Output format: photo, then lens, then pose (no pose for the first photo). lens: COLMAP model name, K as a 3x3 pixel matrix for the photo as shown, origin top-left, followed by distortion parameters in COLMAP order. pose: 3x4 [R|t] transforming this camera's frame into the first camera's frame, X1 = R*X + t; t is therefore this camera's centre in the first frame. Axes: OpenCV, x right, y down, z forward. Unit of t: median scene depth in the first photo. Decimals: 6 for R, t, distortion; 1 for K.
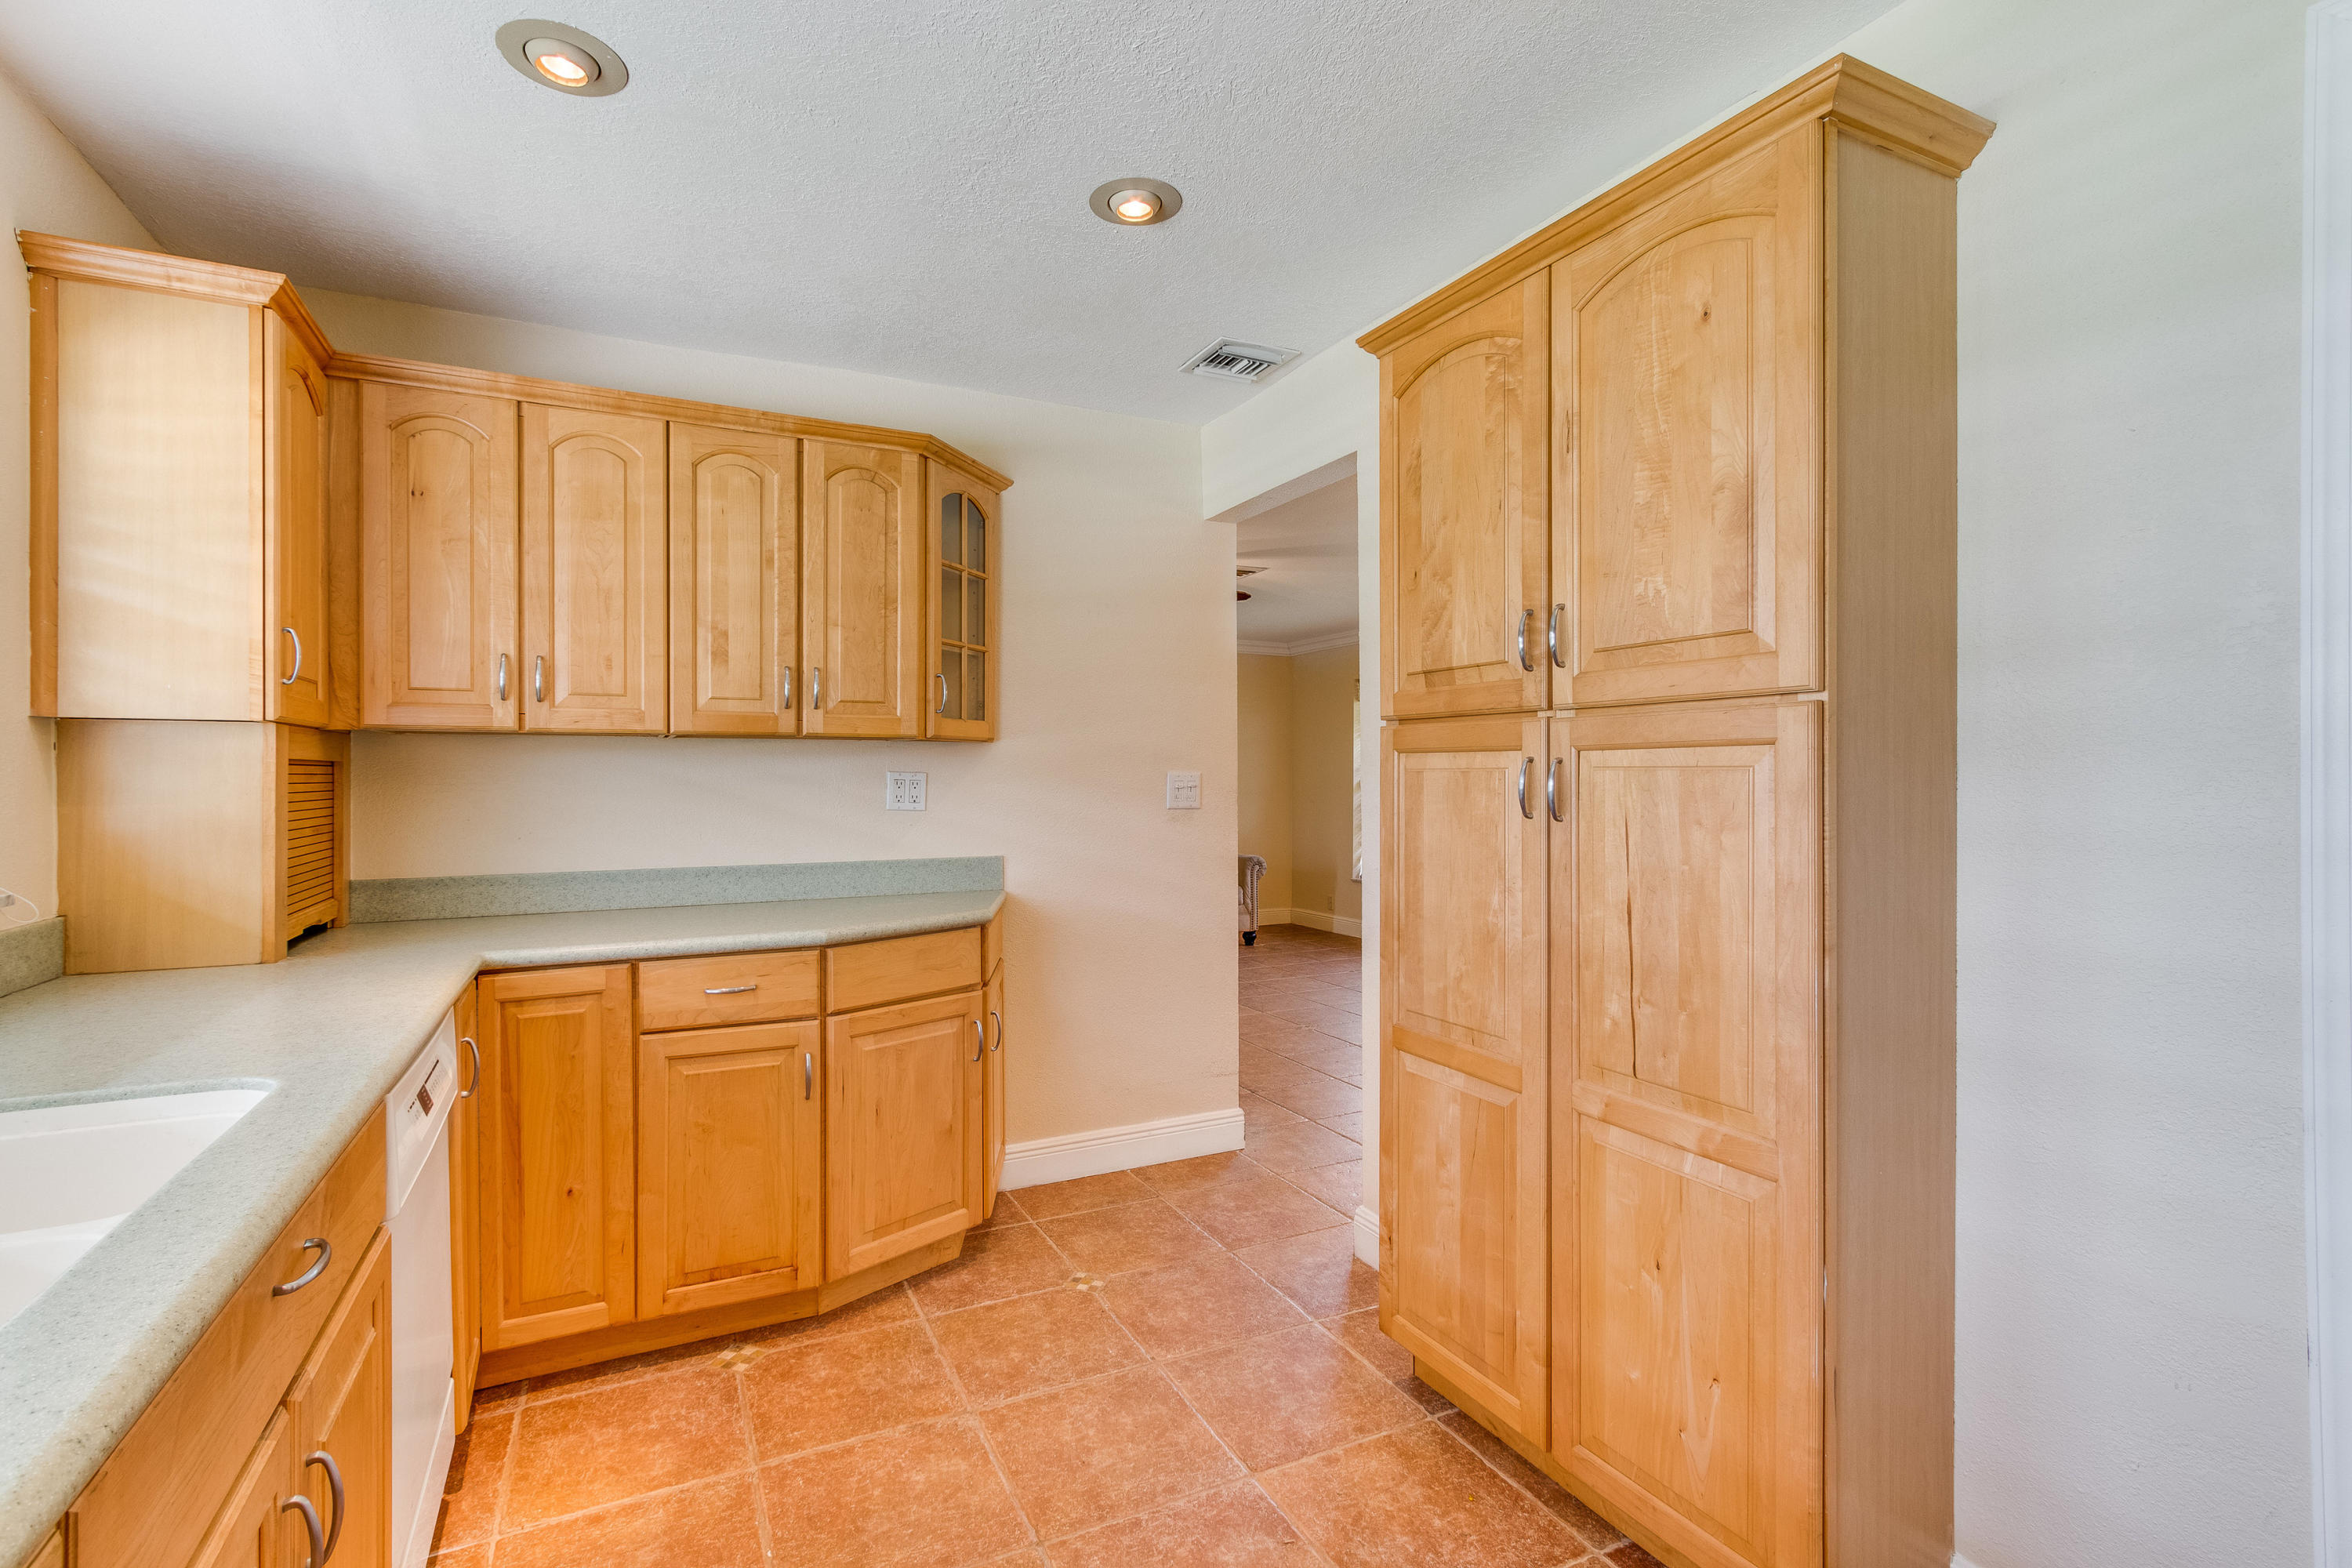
lens RADIAL K [[1081.8, 0, 1149.3], [0, 1081.8, 789.2], [0, 0, 1]] dist [0.002234, 0.002010]
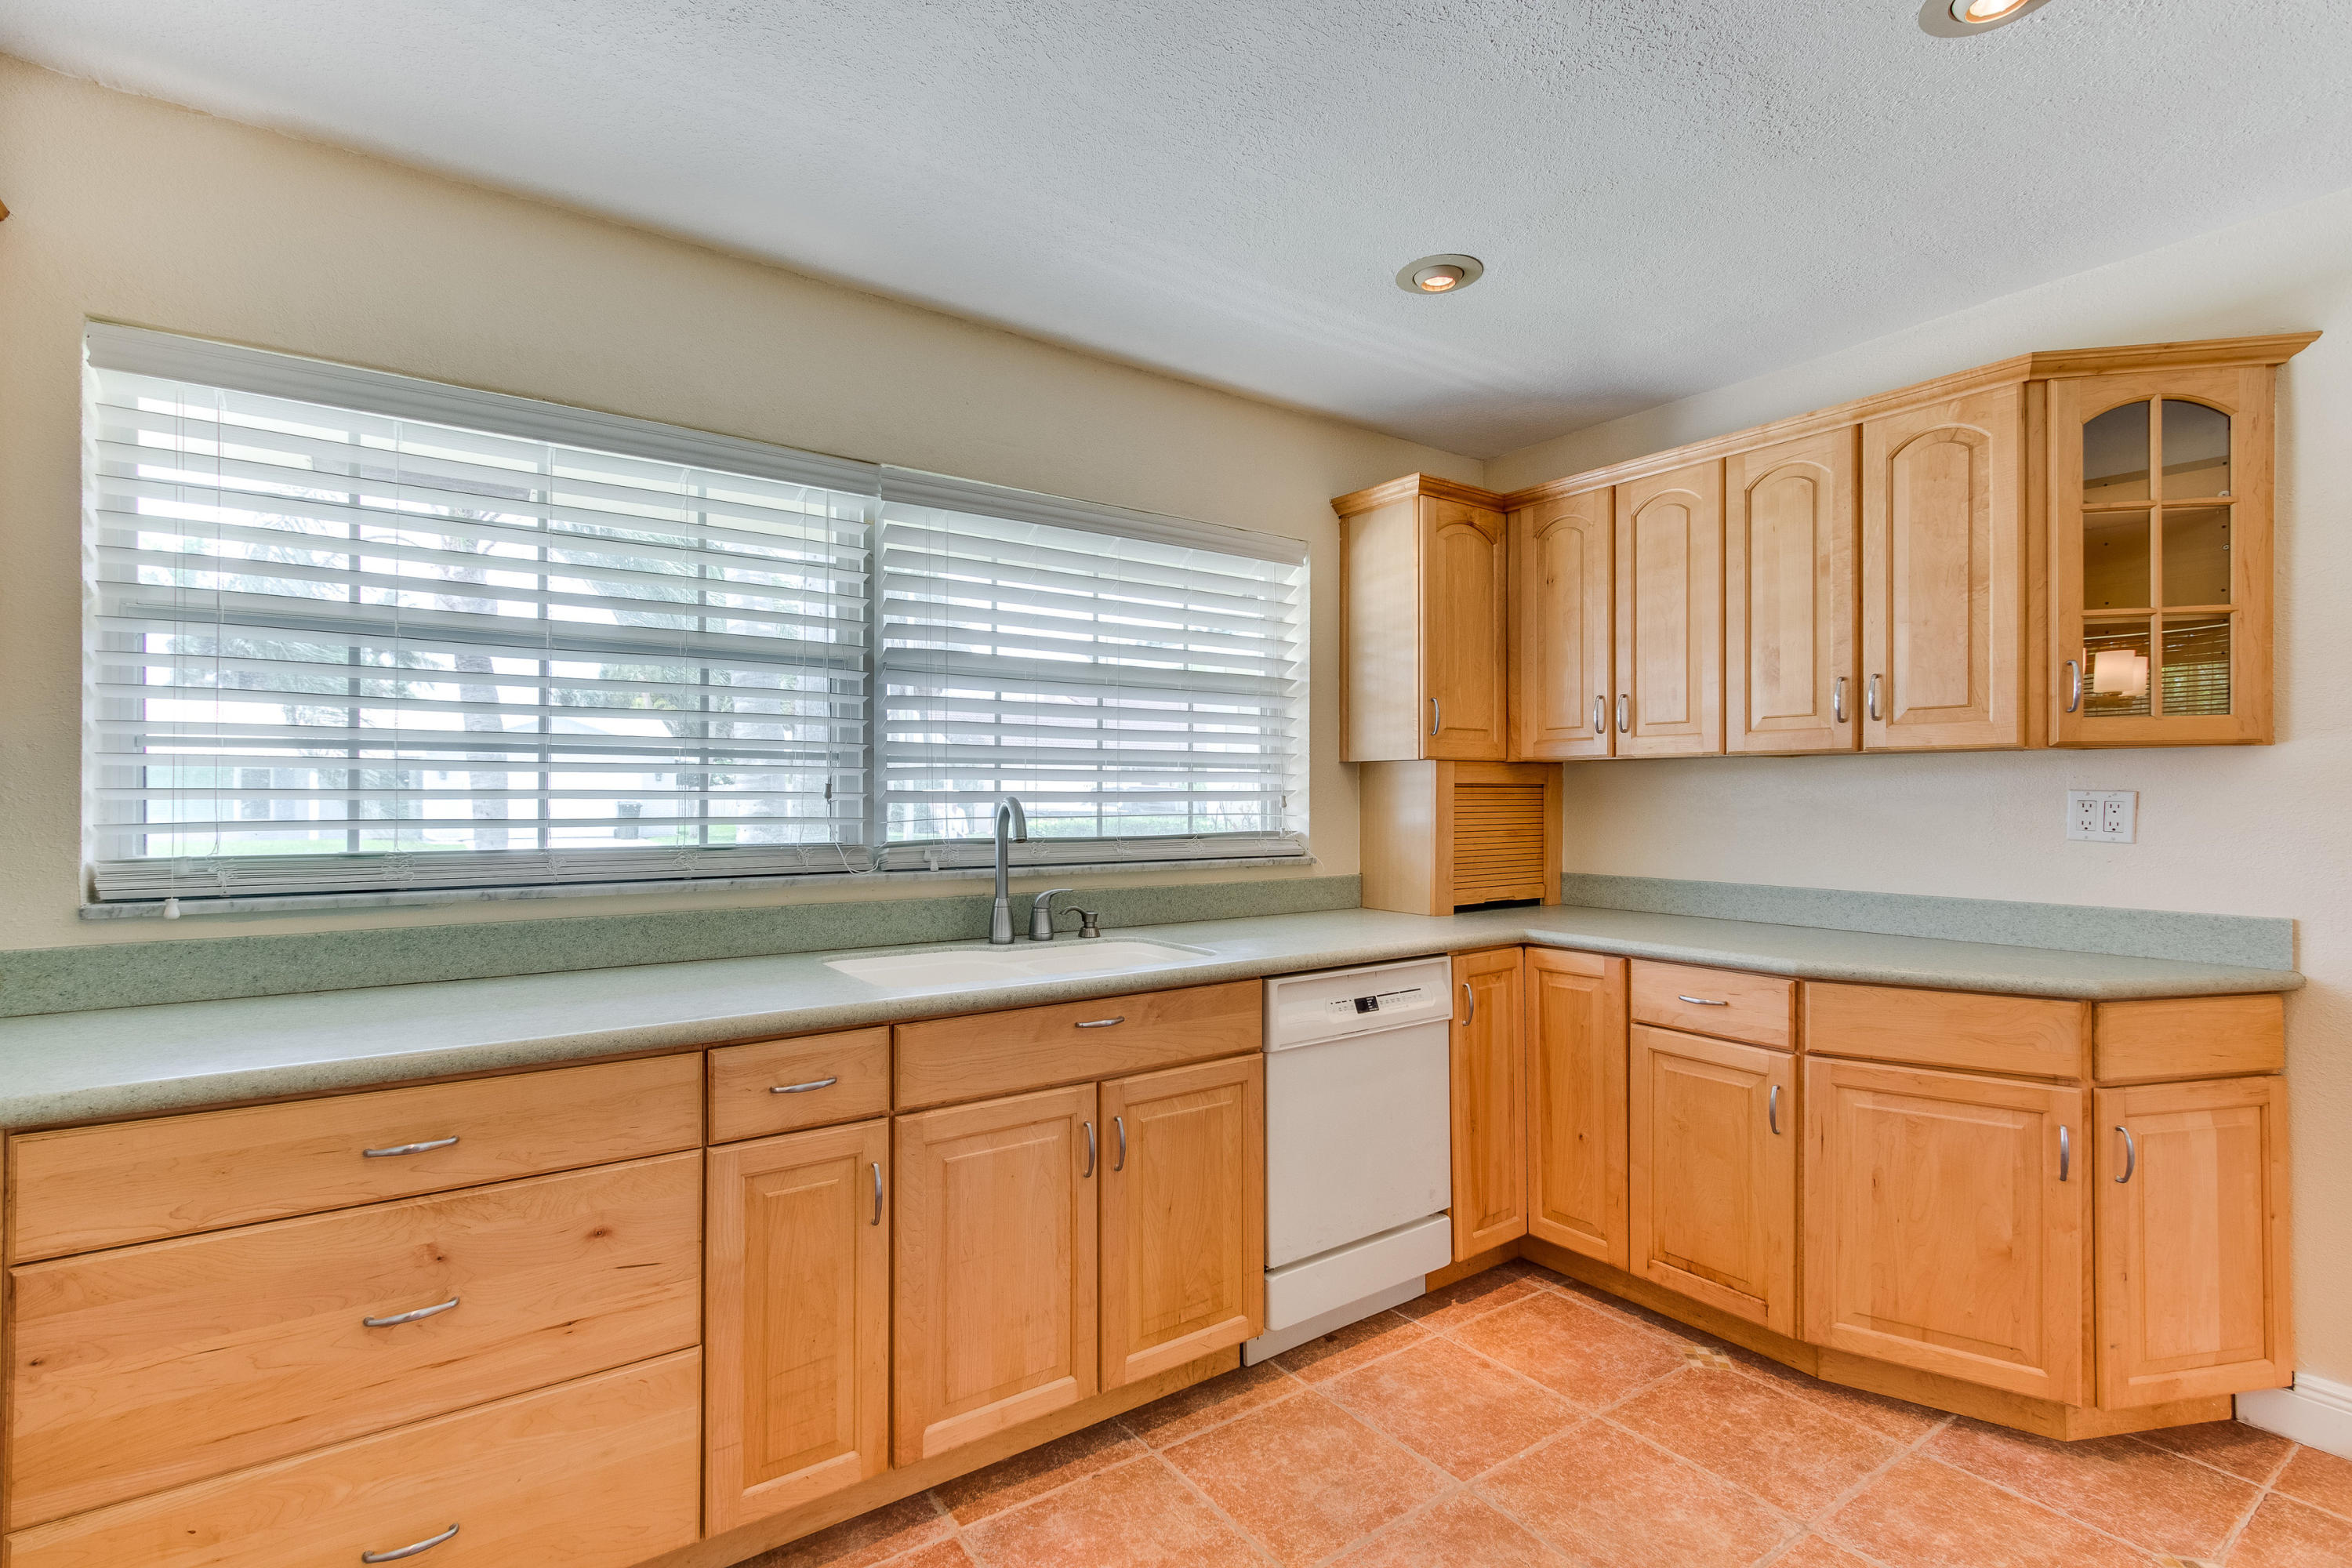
lens RADIAL K [[1055.3, 0, 1115.0], [0, 1055.3, 810.6], [0, 0, 1]] dist [-0.001922, 0.000863]
pose [[0.141299, 0.016901, -0.989823, 0.510082], [-0.013195, 0.999798, 0.015188, -0.005157], [0.989879, 0.010915, 0.141493, 0.282716]]
